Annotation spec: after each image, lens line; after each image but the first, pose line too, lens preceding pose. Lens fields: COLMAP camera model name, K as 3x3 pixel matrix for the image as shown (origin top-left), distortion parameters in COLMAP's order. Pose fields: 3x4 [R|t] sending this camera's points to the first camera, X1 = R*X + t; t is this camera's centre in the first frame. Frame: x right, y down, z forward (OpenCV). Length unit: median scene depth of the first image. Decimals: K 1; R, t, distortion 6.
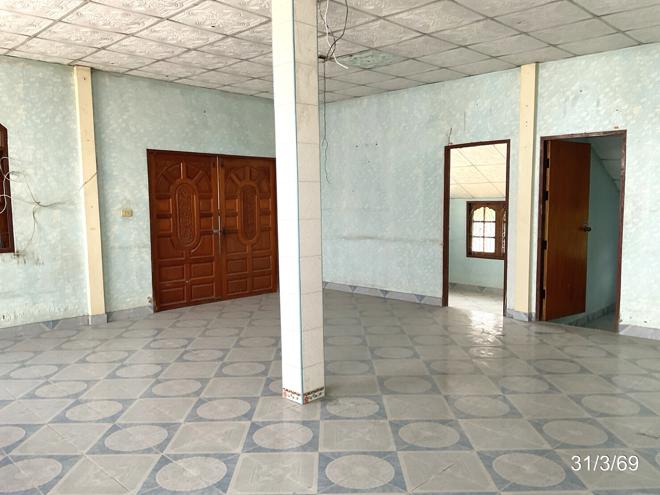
lens RADIAL K [[541.4, 0, 330.0], [0, 541.4, 247.5], [0, 0, 1]] dist [0.097980, -0.206076]
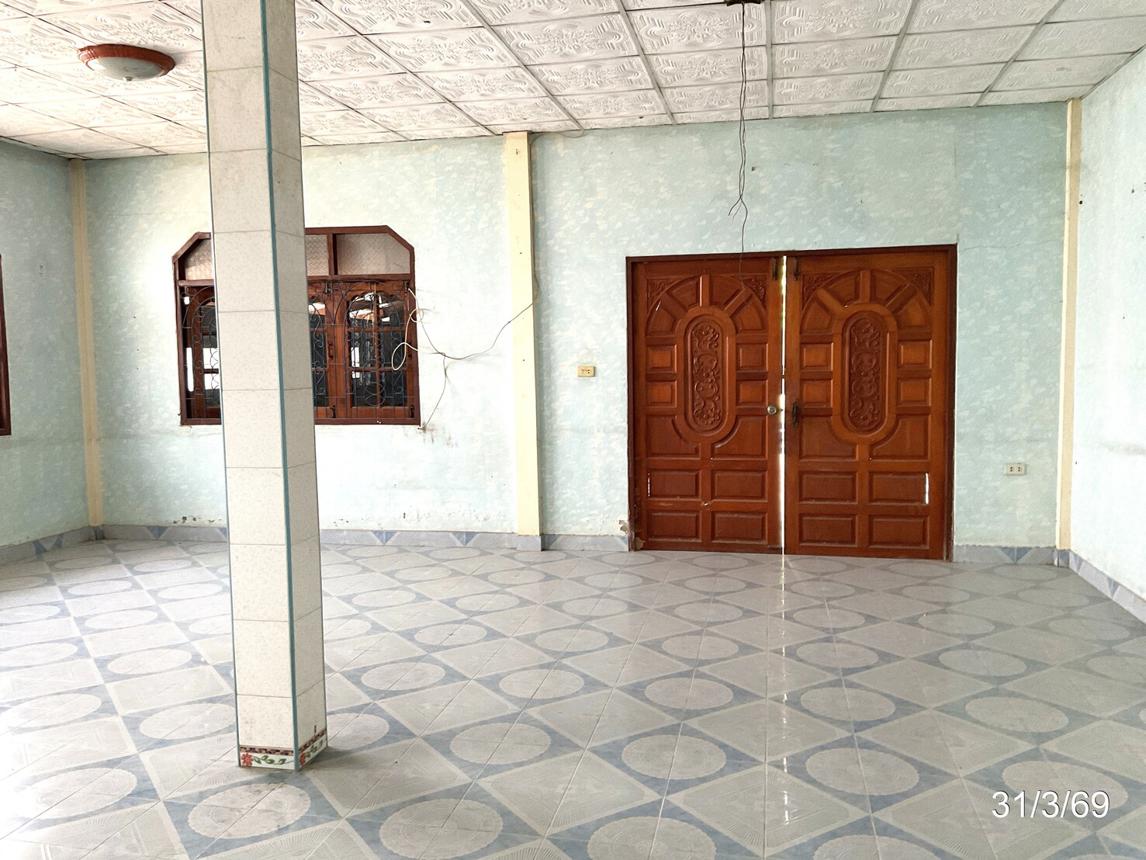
lens RADIAL K [[940.0, 0, 573.0], [0, 940.0, 430.0], [0, 0, 1]] dist [0.097980, -0.206076]
pose [[0.543808, 0.067658, -0.836478, 0.451410], [-0.064099, 0.997182, 0.038985, -0.037493], [0.836758, 0.032417, 0.546612, 0.430250]]
